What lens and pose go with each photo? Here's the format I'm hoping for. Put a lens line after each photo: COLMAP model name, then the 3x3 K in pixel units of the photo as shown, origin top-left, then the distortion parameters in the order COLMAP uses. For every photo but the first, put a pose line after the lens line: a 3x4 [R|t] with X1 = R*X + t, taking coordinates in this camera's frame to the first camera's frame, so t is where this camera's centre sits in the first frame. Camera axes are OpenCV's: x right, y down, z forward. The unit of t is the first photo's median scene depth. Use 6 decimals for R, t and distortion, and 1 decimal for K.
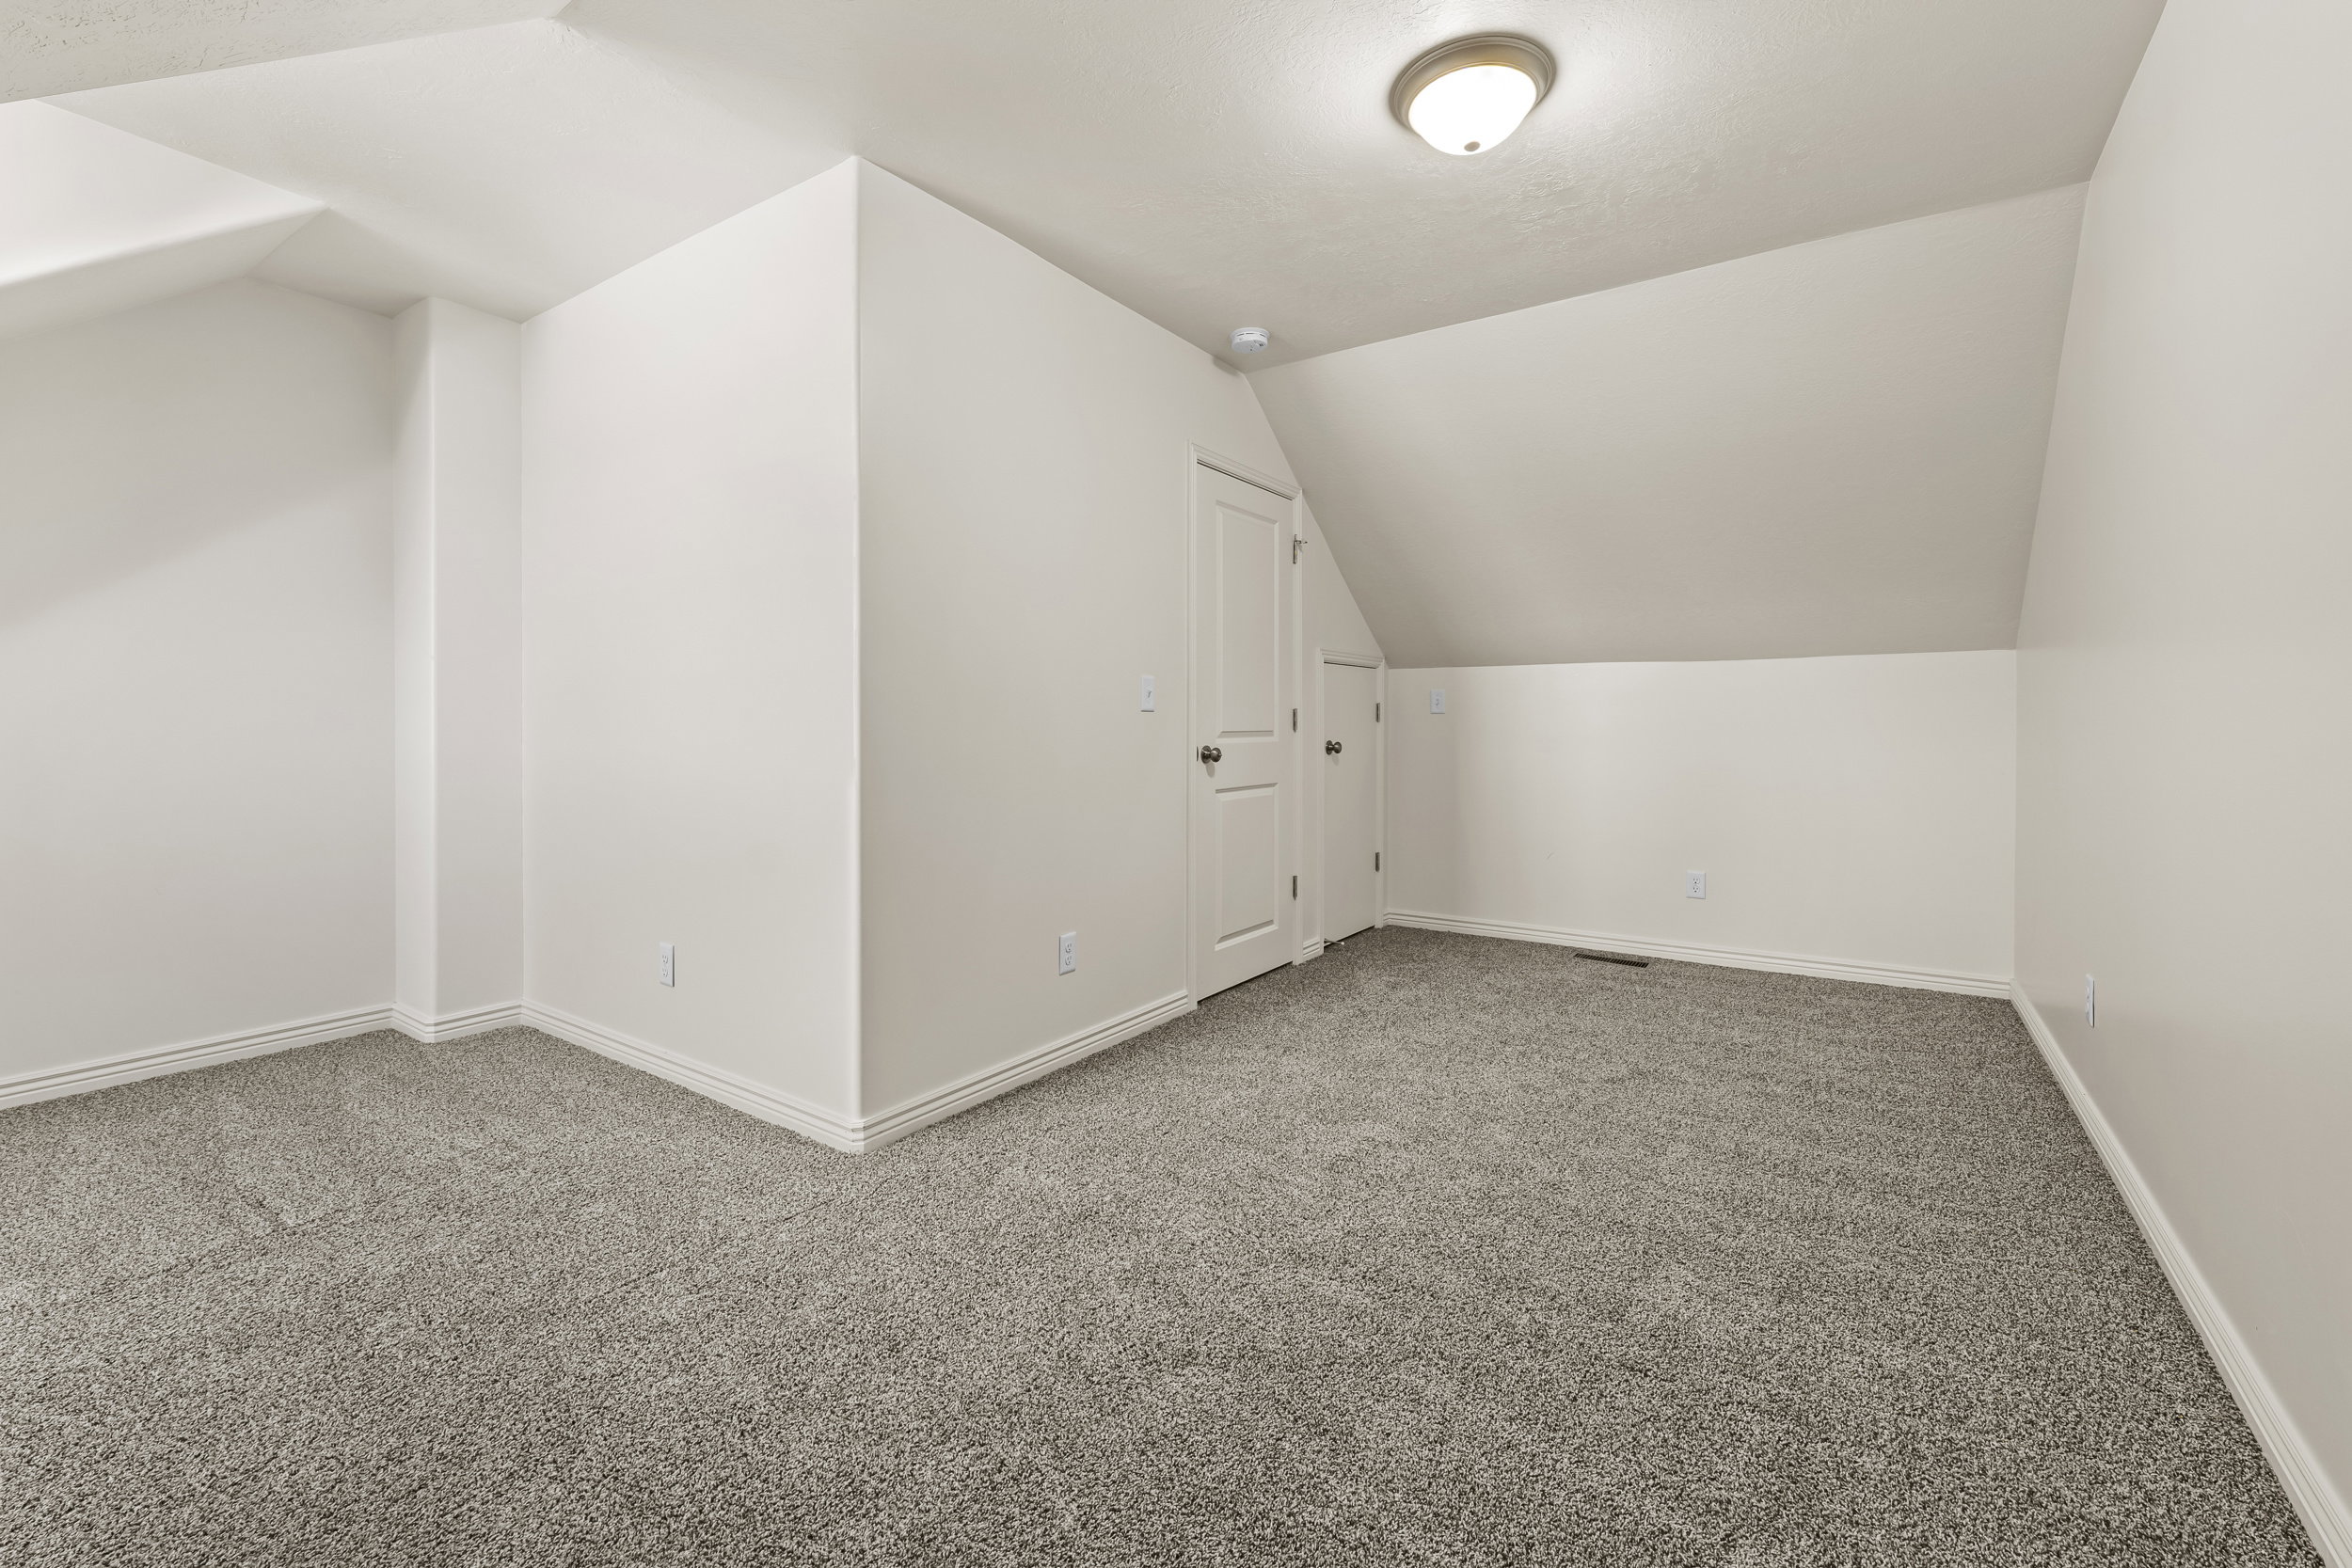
lens RADIAL K [[973.9, 0, 1174.2], [0, 973.9, 722.2], [0, 0, 1]] dist [0.000314, 0.000006]
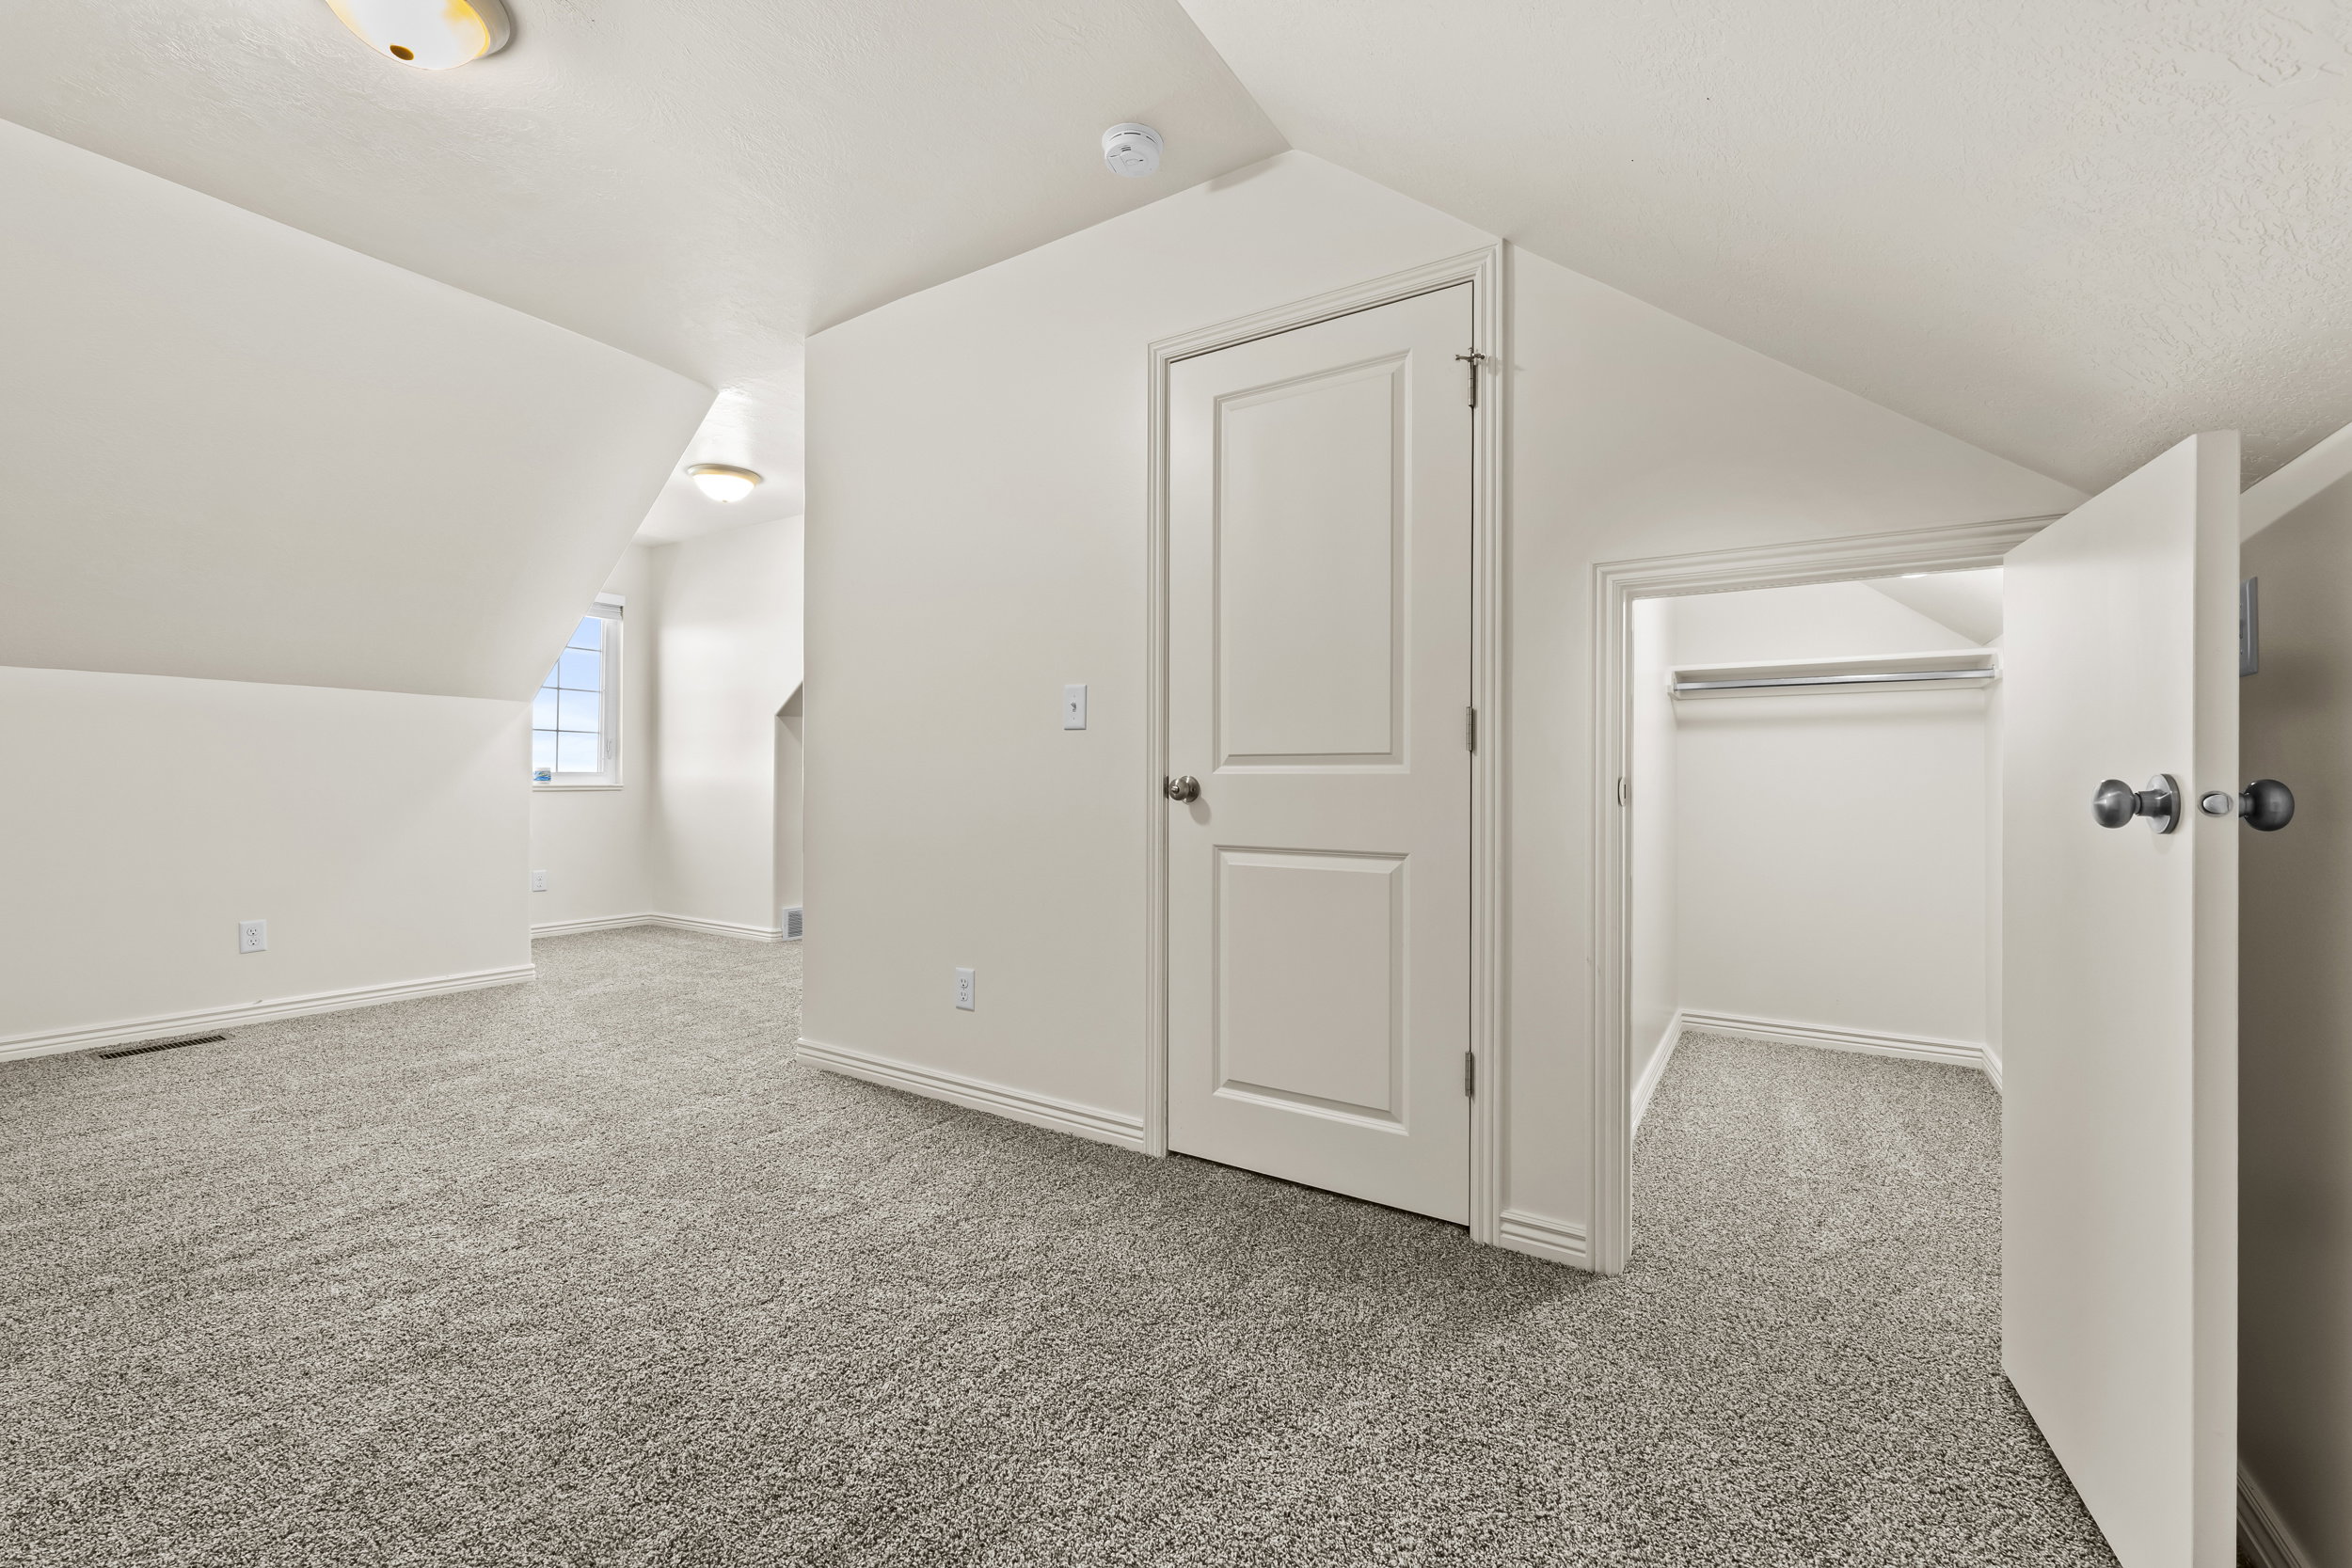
lens RADIAL K [[961.3, 0, 1177.6], [0, 961.3, 775.2], [0, 0, 1]] dist [0.000872, 0.000033]
pose [[0.034272, -0.004929, -0.999400, 0.697817], [-0.005536, 0.999972, -0.005122, 0.027408], [0.999397, 0.005708, 0.034244, 0.980483]]
